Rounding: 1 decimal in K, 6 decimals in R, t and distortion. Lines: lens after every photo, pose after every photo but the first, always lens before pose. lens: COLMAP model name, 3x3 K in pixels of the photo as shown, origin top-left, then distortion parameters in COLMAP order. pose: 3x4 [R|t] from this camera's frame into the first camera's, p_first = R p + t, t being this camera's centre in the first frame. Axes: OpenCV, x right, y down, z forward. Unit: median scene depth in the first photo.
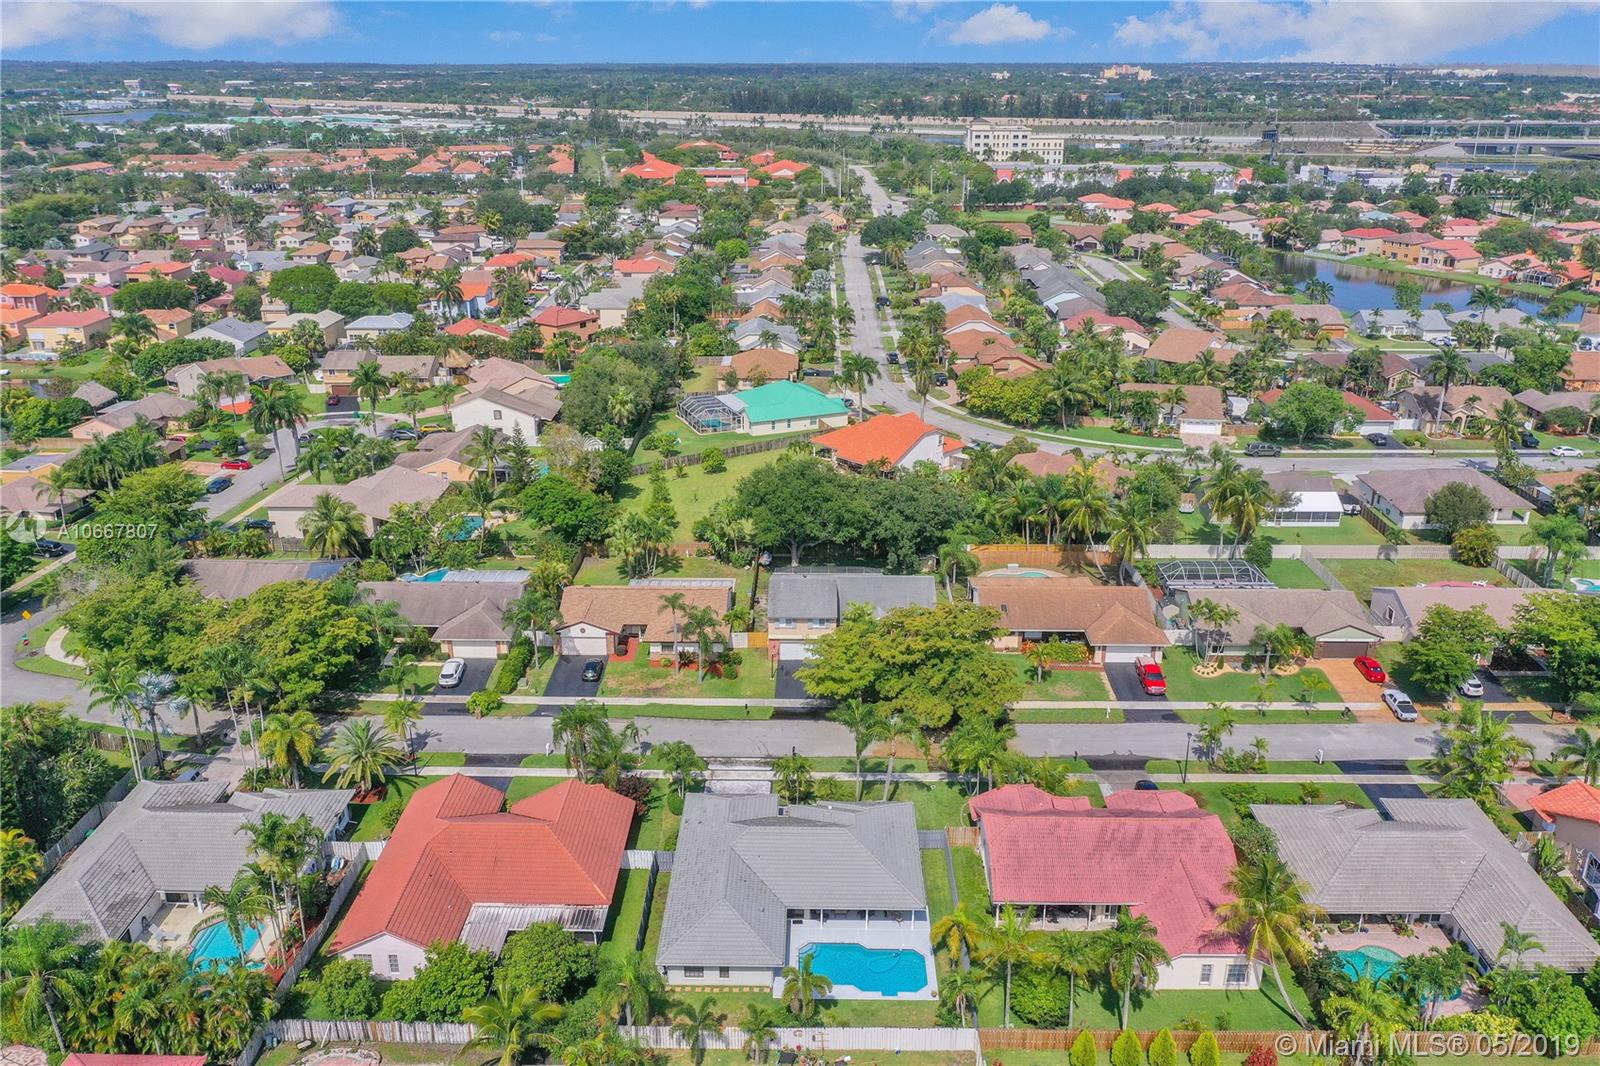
lens RADIAL K [[1265.4, 0, 800.0], [0, 1265.4, 533.0], [0, 0, 1]] dist [0.006394, -0.004589]
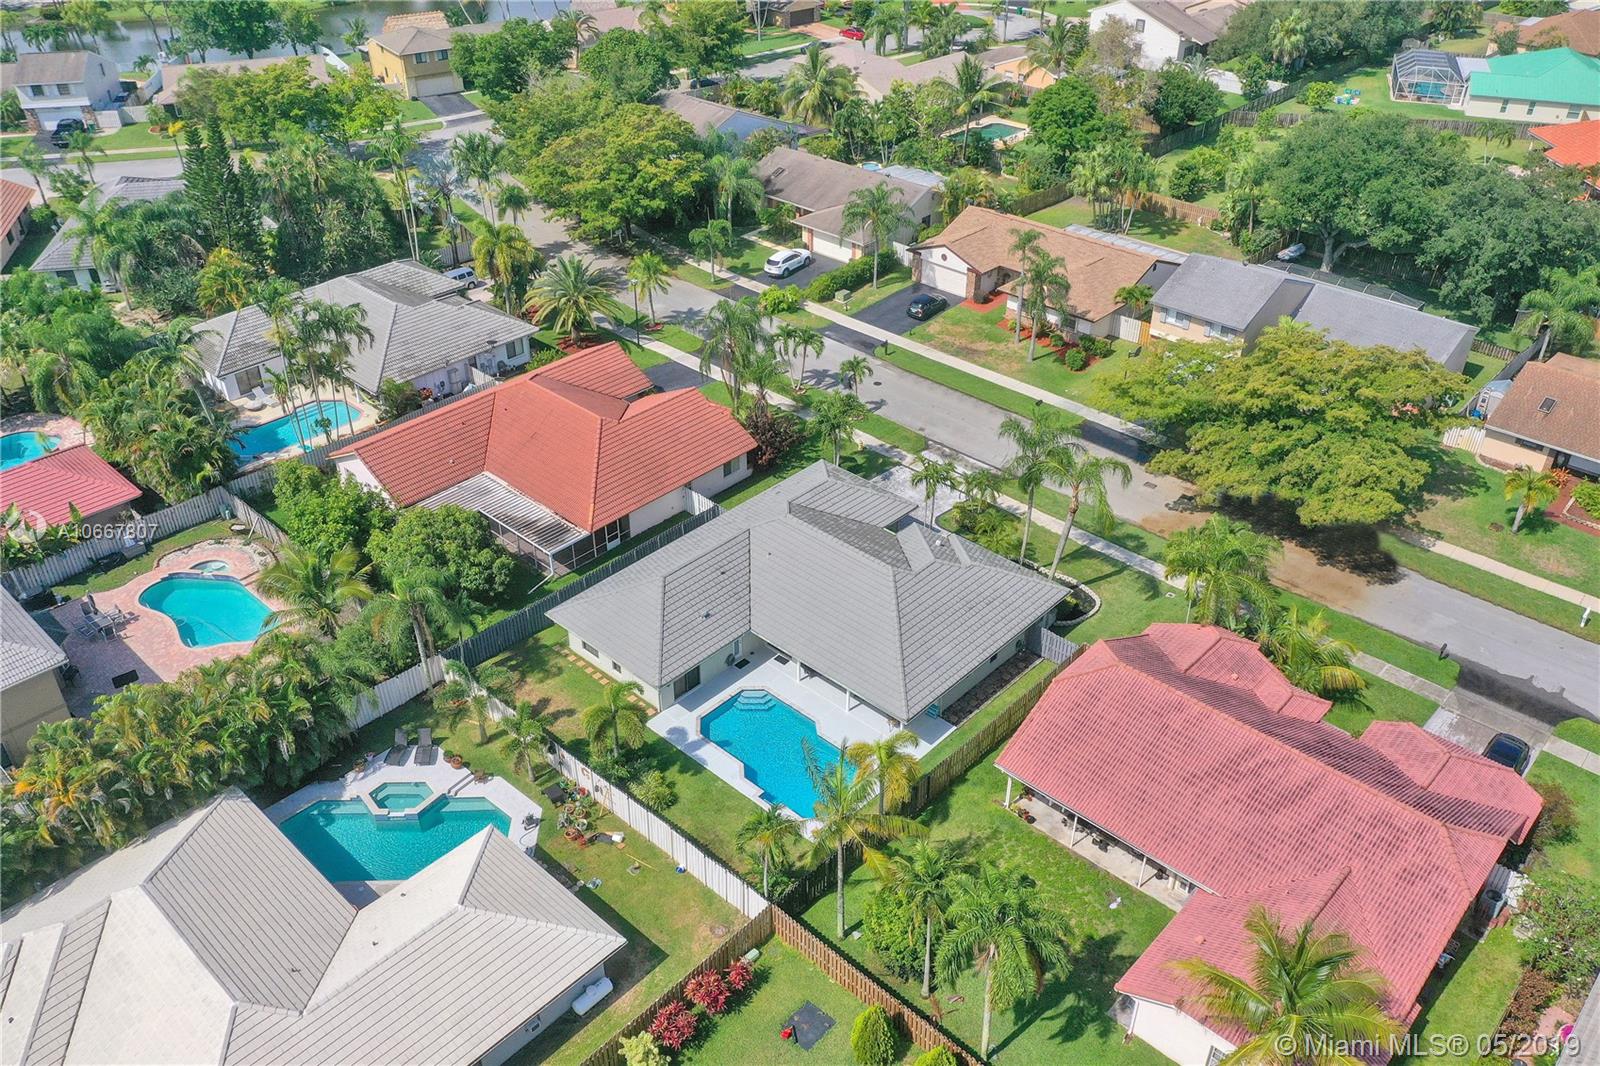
lens RADIAL K [[1265.4, 0, 800.0], [0, 1265.4, 533.0], [0, 0, 1]] dist [0.006394, -0.004589]
pose [[0.743654, 0.372316, -0.555301, 0.261235], [-0.238237, 0.923637, 0.300231, 0.021636], [0.624677, -0.090974, 0.775566, 0.334402]]
